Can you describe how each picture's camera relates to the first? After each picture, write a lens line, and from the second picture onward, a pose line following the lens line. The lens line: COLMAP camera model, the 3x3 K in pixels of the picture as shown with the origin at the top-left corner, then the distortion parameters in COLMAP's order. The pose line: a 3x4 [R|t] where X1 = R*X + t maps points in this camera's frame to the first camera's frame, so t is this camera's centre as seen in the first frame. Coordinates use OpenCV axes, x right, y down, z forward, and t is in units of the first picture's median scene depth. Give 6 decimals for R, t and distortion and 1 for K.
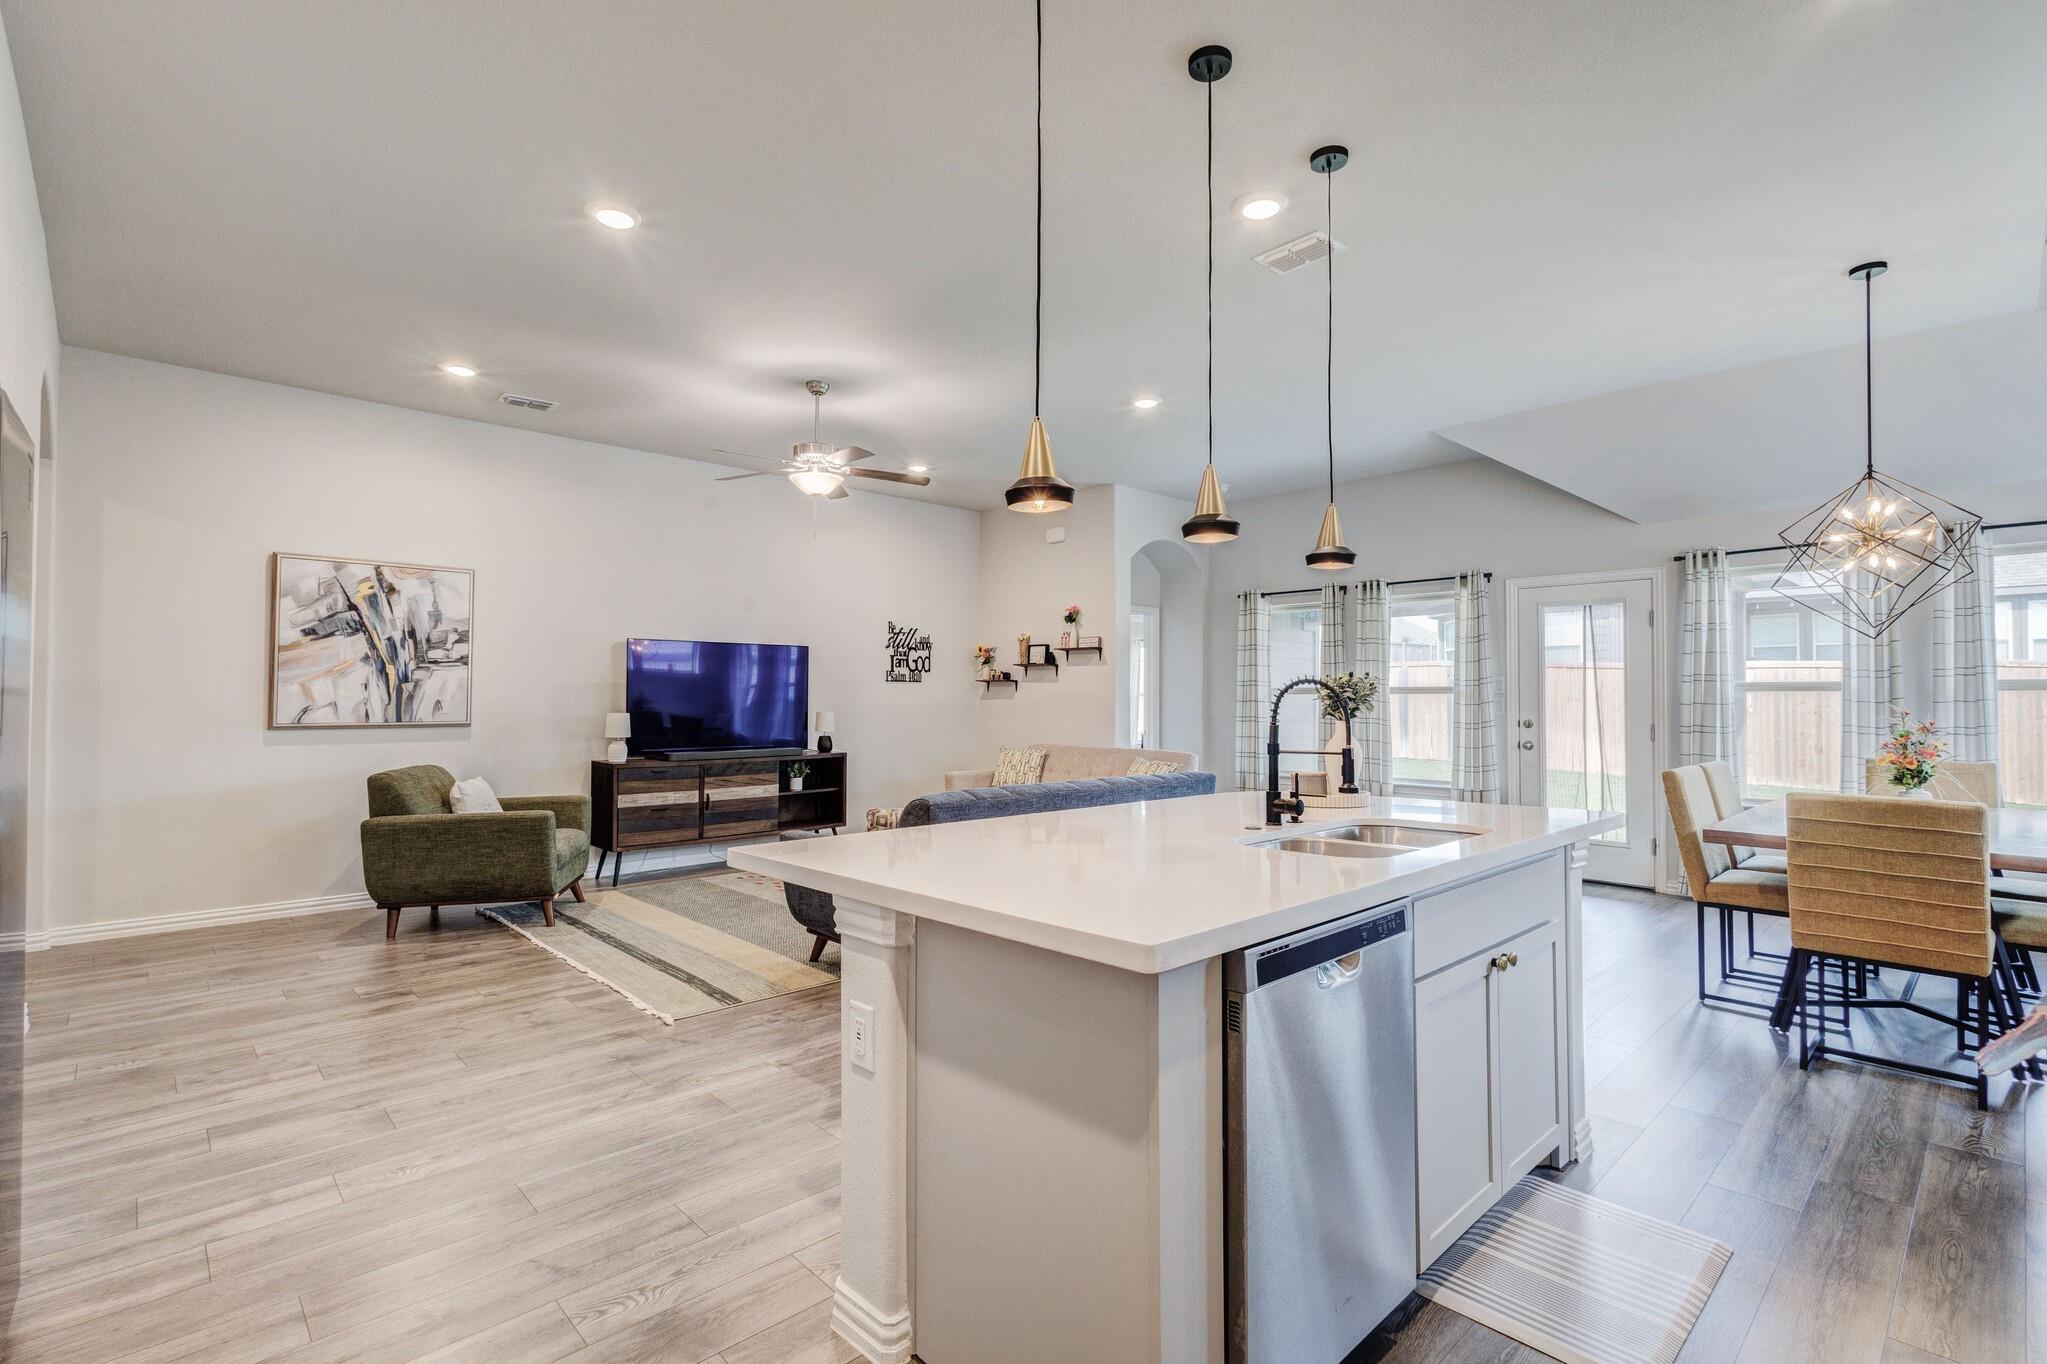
lens RADIAL K [[938.8, 0, 1007.8], [0, 938.8, 676.2], [0, 0, 1]] dist [0.006519, -0.000542]
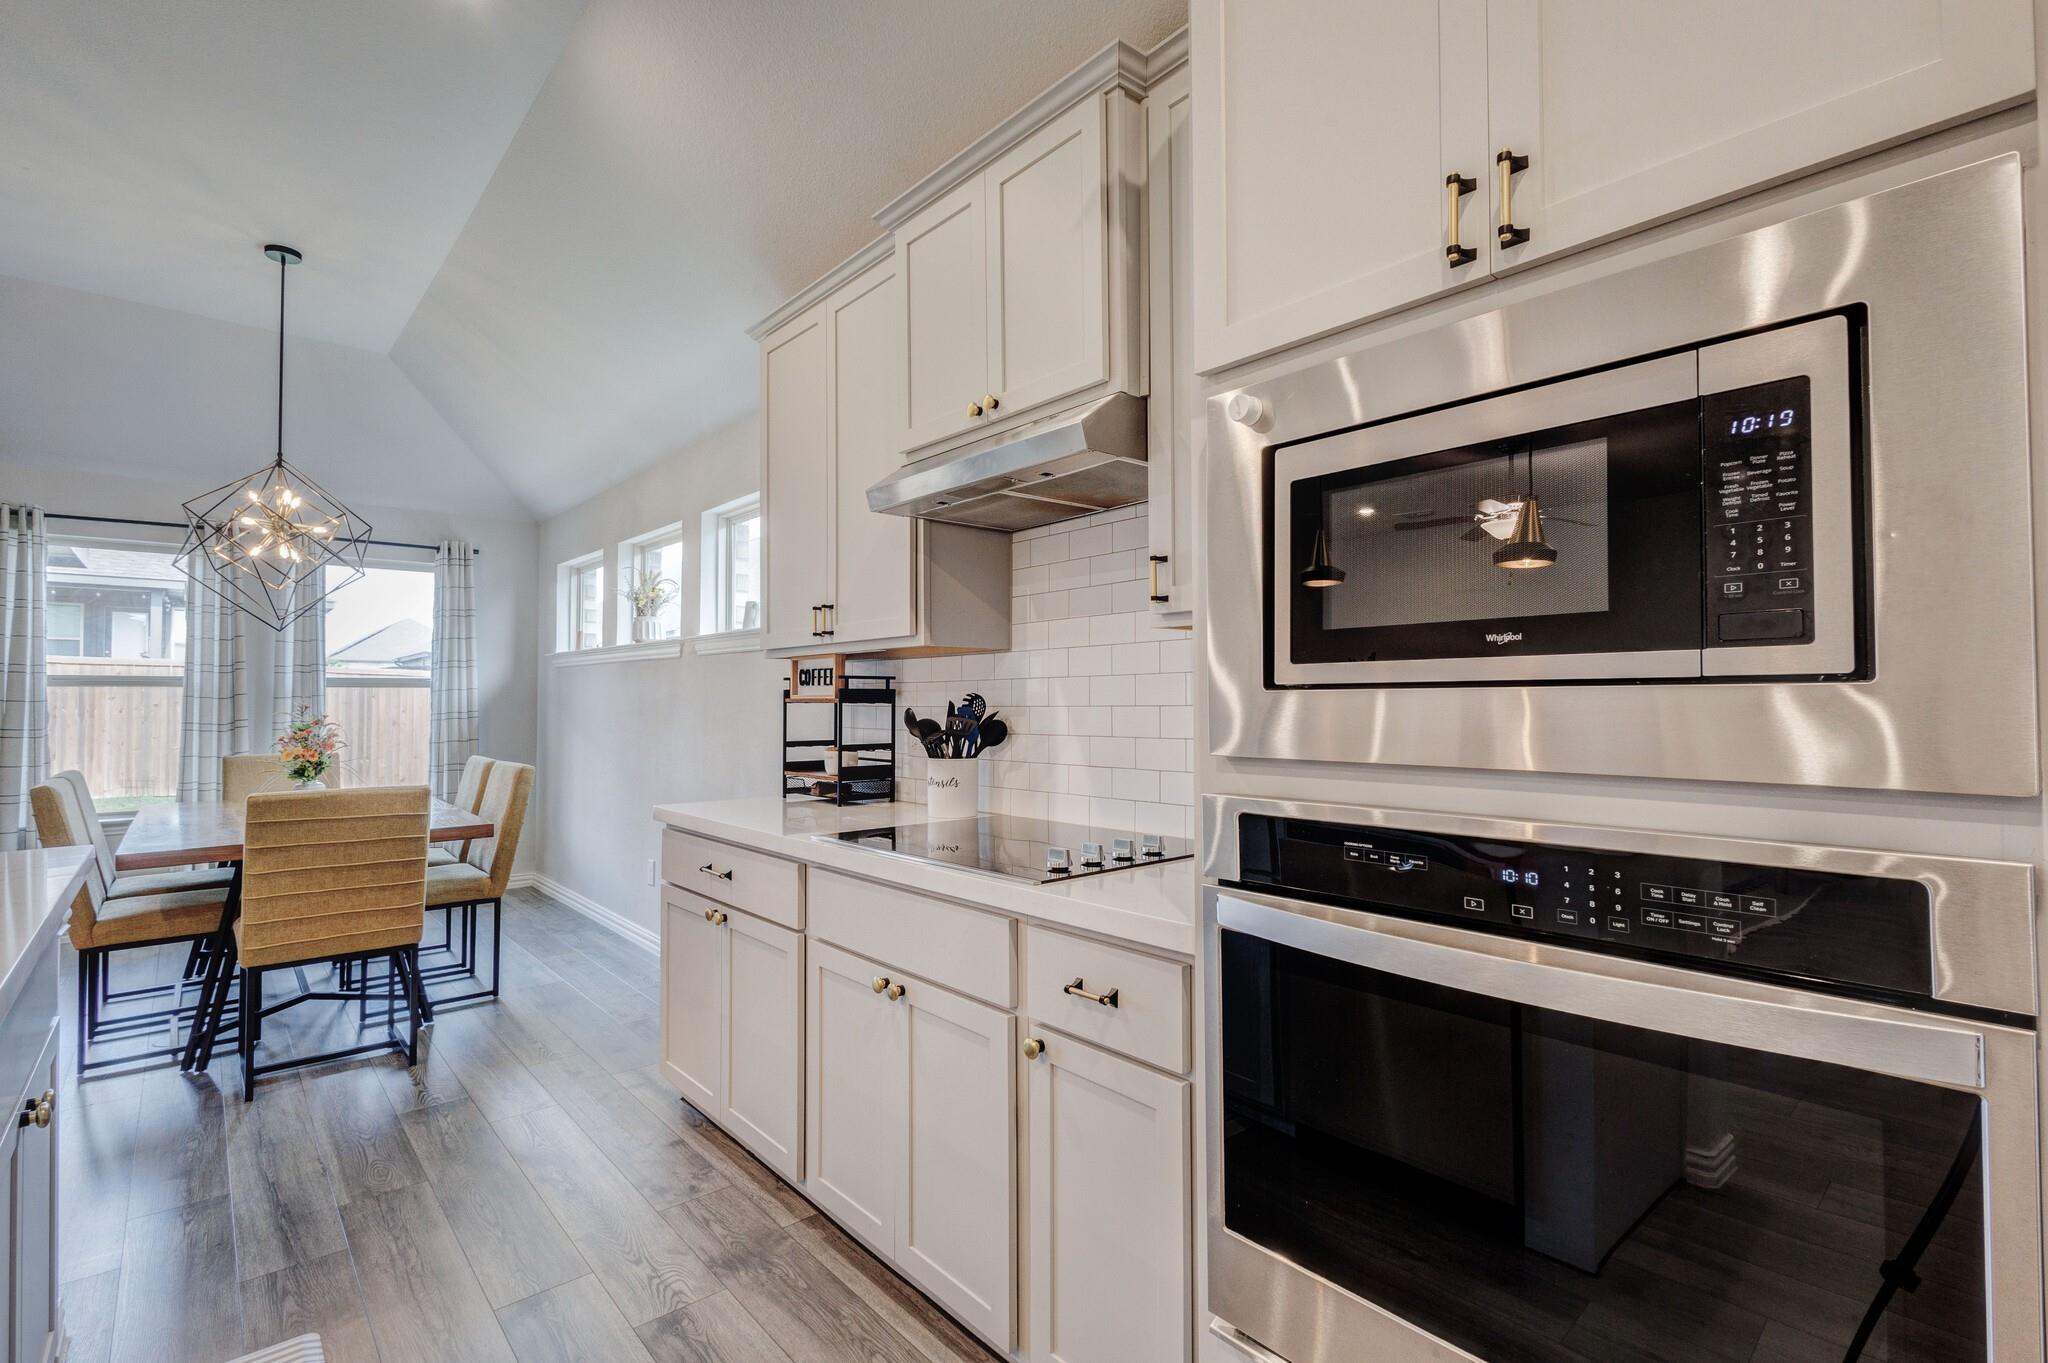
lens RADIAL K [[939.2, 0, 1034.8], [0, 939.2, 683.6], [0, 0, 1]] dist [0.006519, -0.000542]
pose [[0.024338, 0.015738, 0.999580, -0.027101], [-0.021724, 0.999648, -0.015210, 0.008734], [-0.999468, -0.021345, 0.024671, 0.134465]]
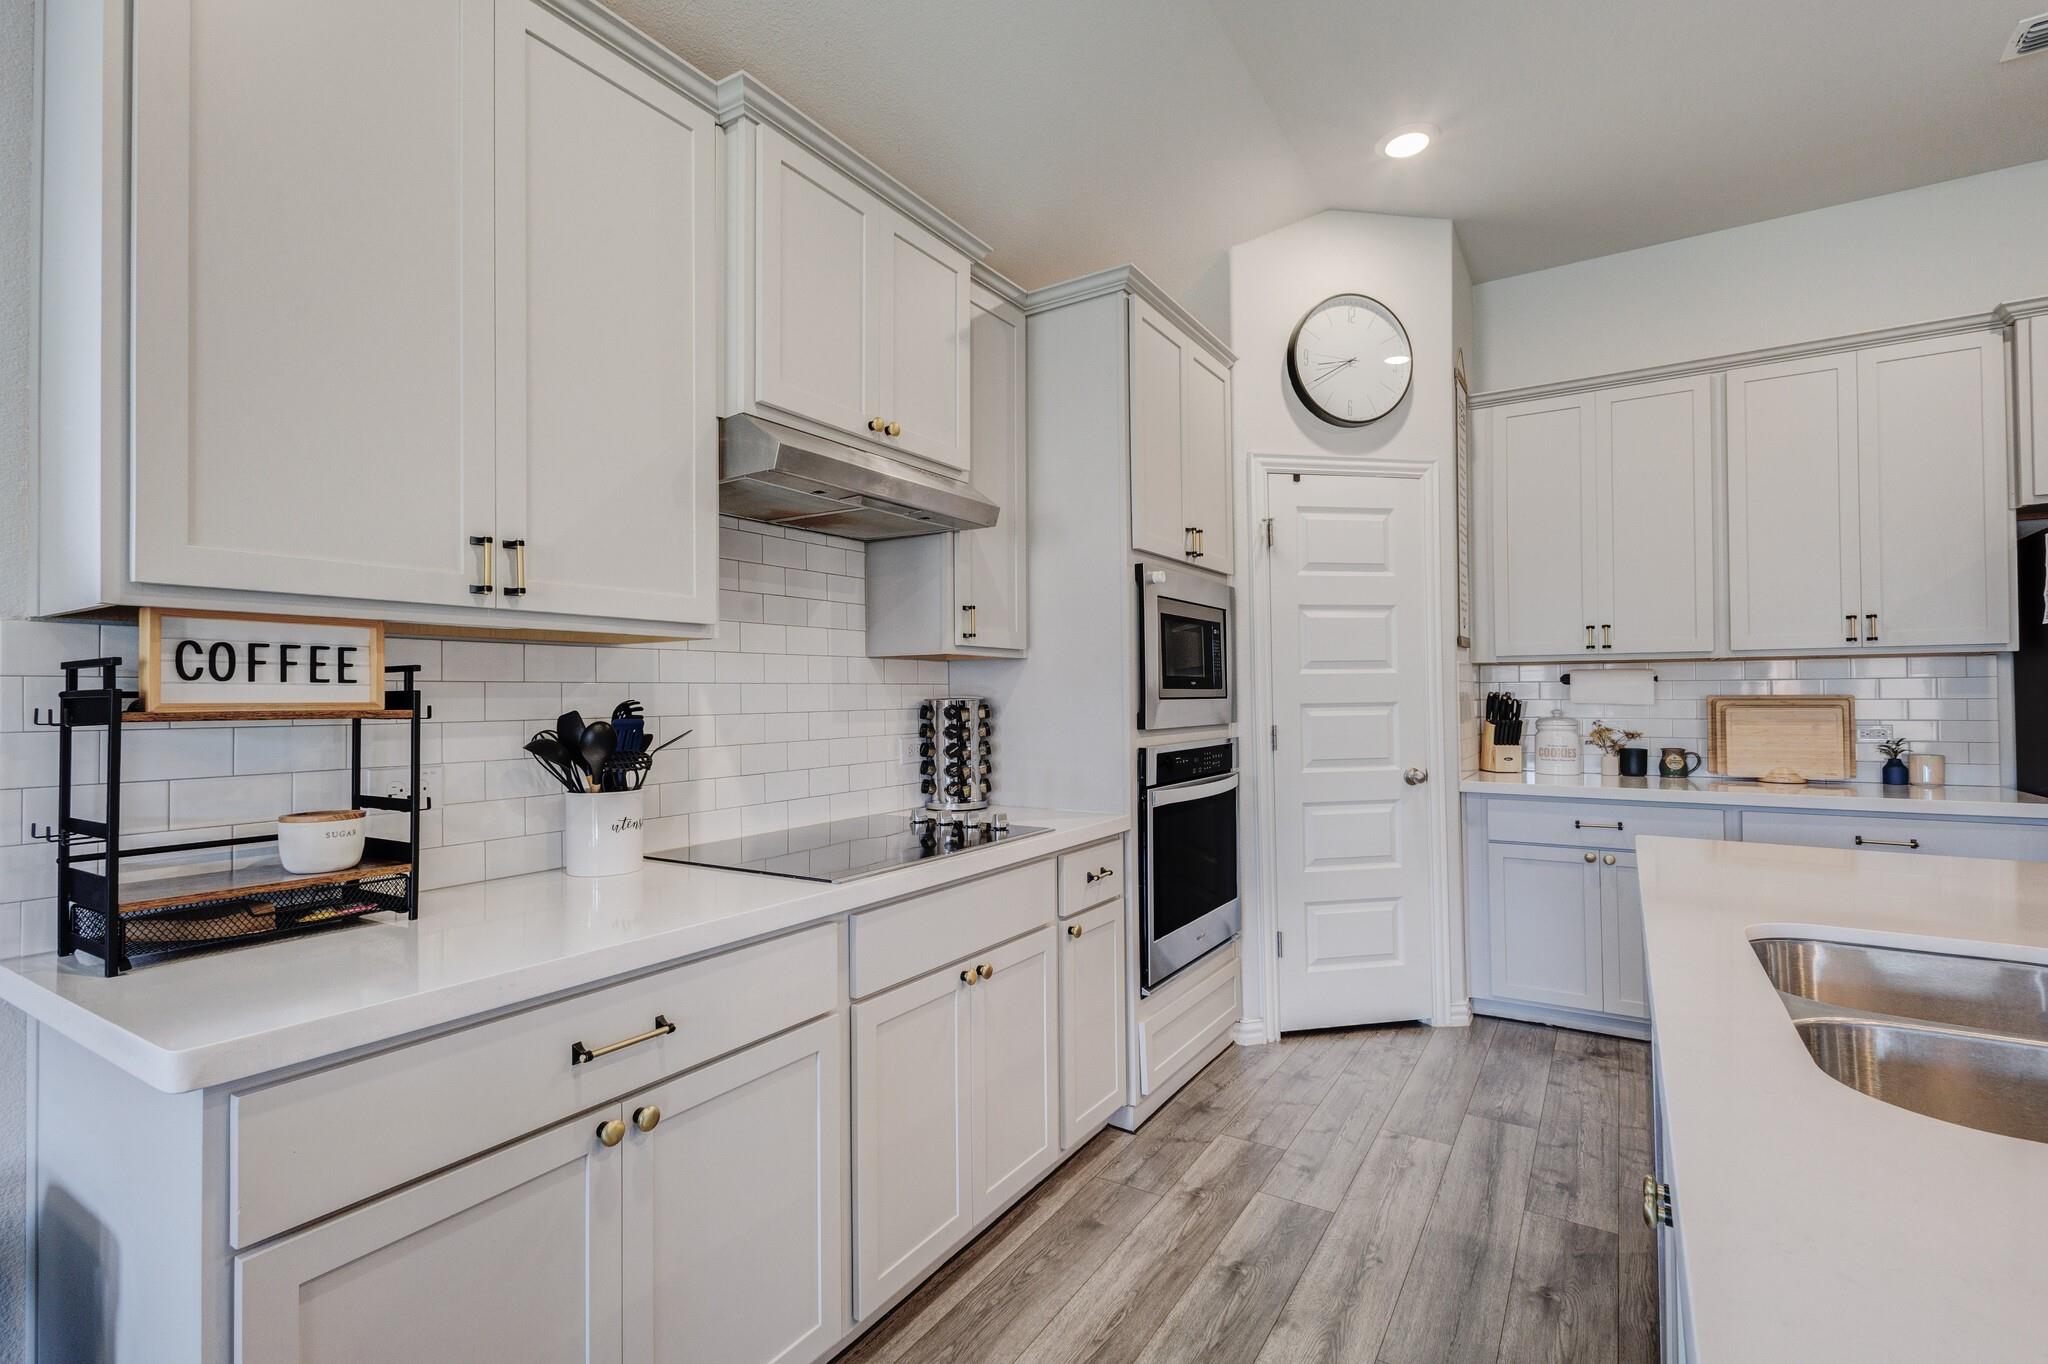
lens RADIAL K [[939.2, 0, 1014.3], [0, 939.2, 681.2], [0, 0, 1]] dist [0.006519, -0.000542]
pose [[-0.969805, 0.000981, -0.243879, 0.374395], [0.011750, 0.999019, -0.042704, 0.016465], [0.243598, -0.044280, -0.968865, 0.542657]]
